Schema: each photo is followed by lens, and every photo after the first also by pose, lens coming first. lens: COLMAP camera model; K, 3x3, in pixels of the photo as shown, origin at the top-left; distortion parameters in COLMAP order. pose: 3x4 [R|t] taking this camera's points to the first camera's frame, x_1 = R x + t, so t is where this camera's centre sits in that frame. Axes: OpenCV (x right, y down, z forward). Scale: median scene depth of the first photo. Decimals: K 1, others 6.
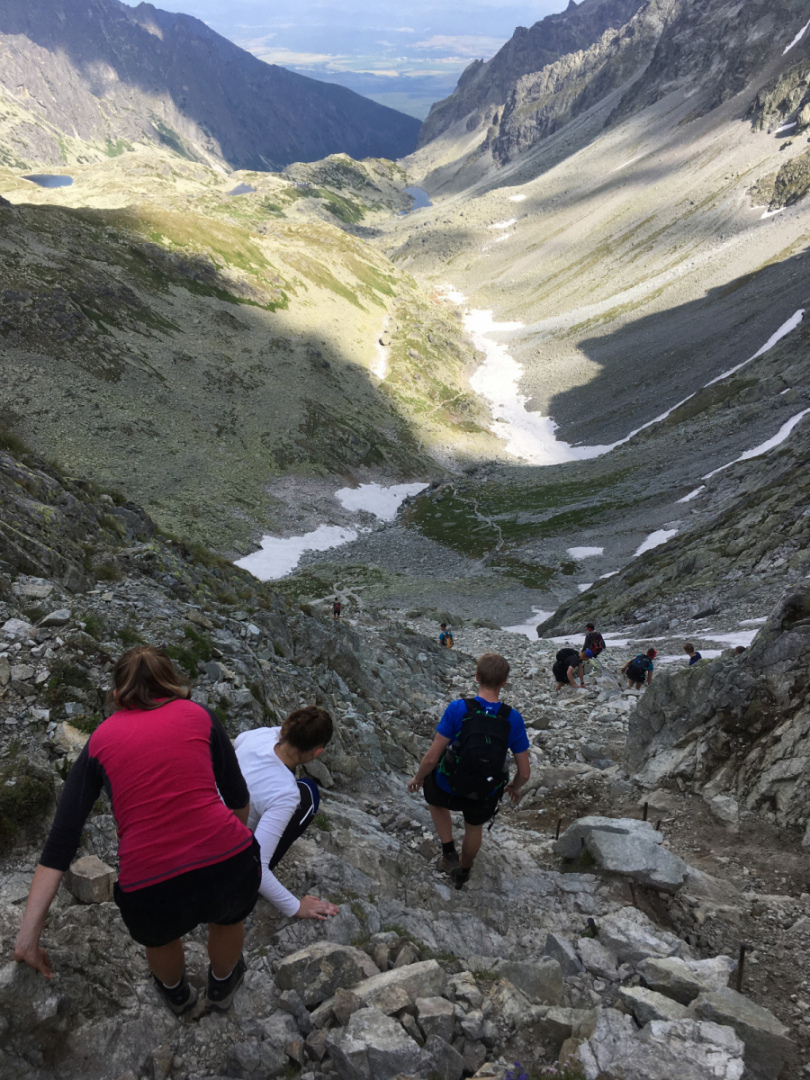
lens RADIAL K [[913.7, 0, 405.0], [0, 913.7, 540.0], [0, 0, 1]] dist [0.081114, -0.114540]
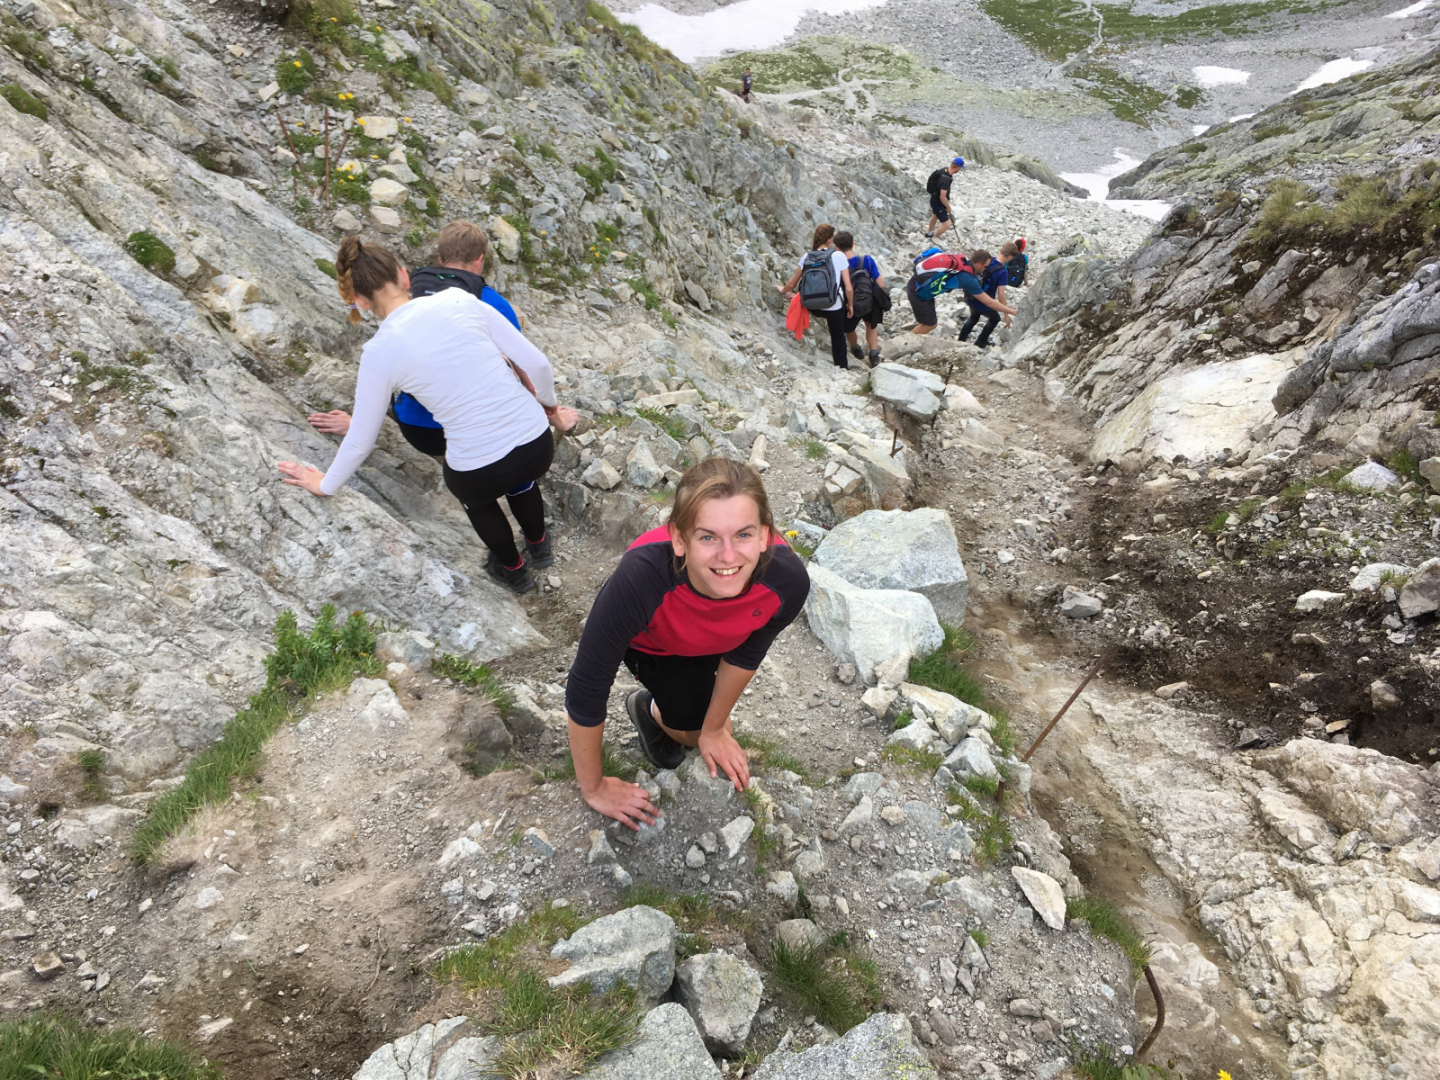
lens RADIAL K [[1218.3, 0, 722.9], [0, 1218.3, 539.2], [0, 0, 1]] dist [0.081114, -0.114540]
pose [[0.975398, 0.194647, -0.103493, 0.002055], [-0.136520, 0.901952, 0.409690, -0.001384], [0.173091, -0.385482, 0.906335, -0.006654]]
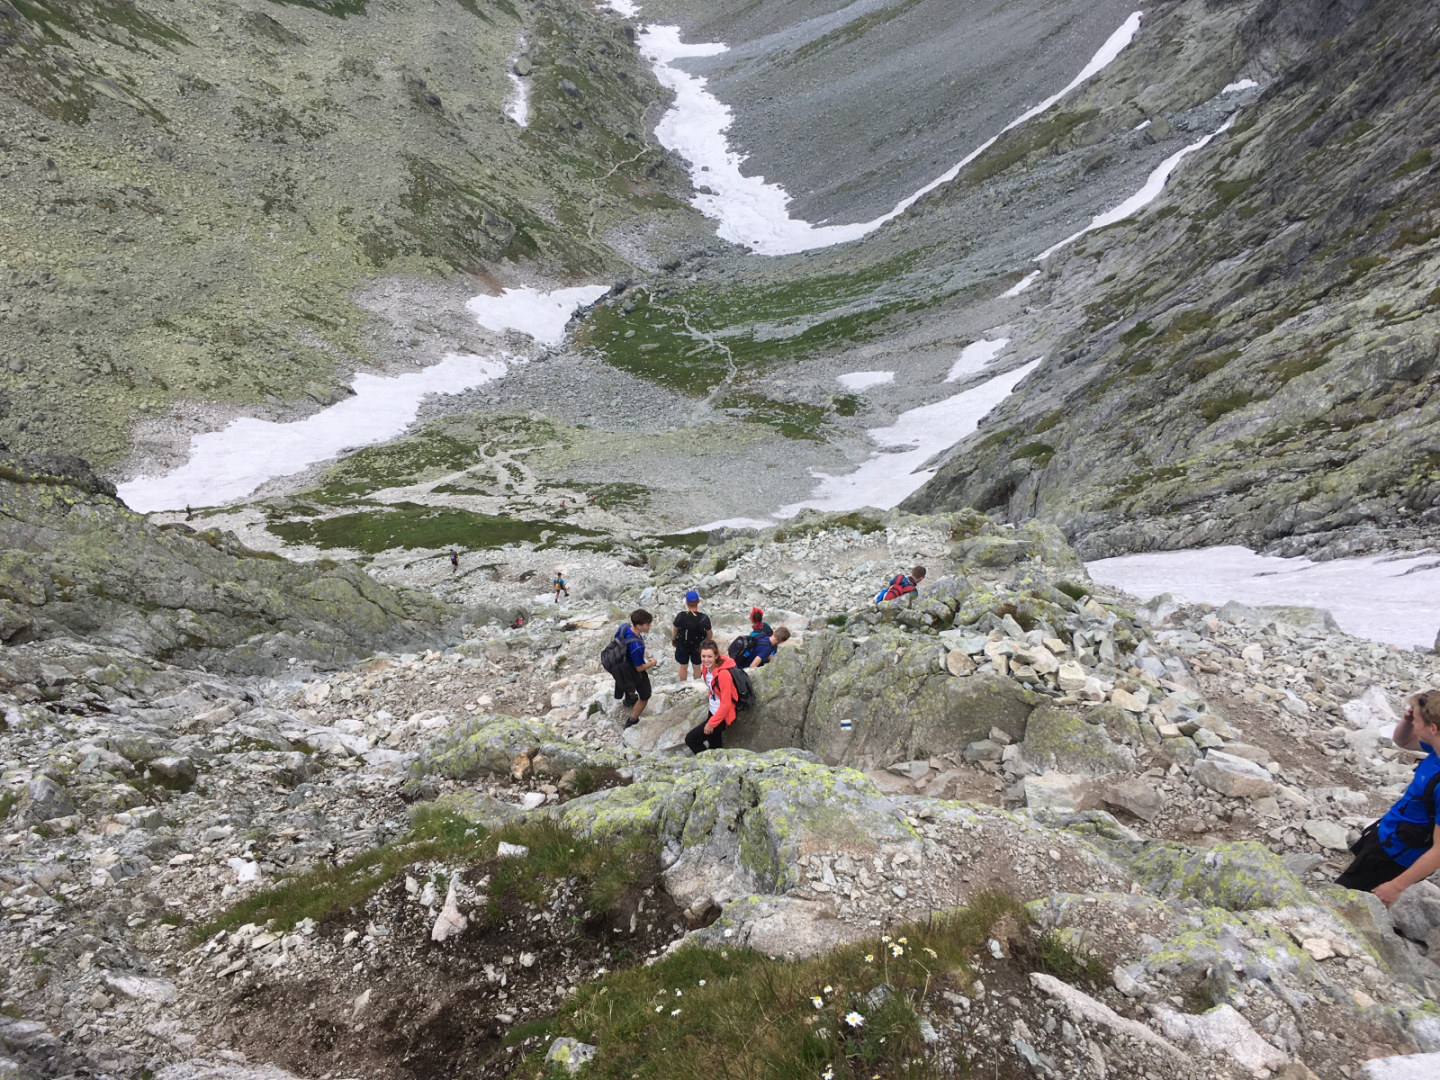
lens RADIAL K [[1218.3, 0, 722.9], [0, 1218.3, 539.2], [0, 0, 1]] dist [0.081114, -0.114540]
pose [[0.990007, -0.055458, 0.129653, -0.023585], [0.038055, 0.990379, 0.133043, 0.006031], [-0.135784, -0.126780, 0.982593, 0.141570]]
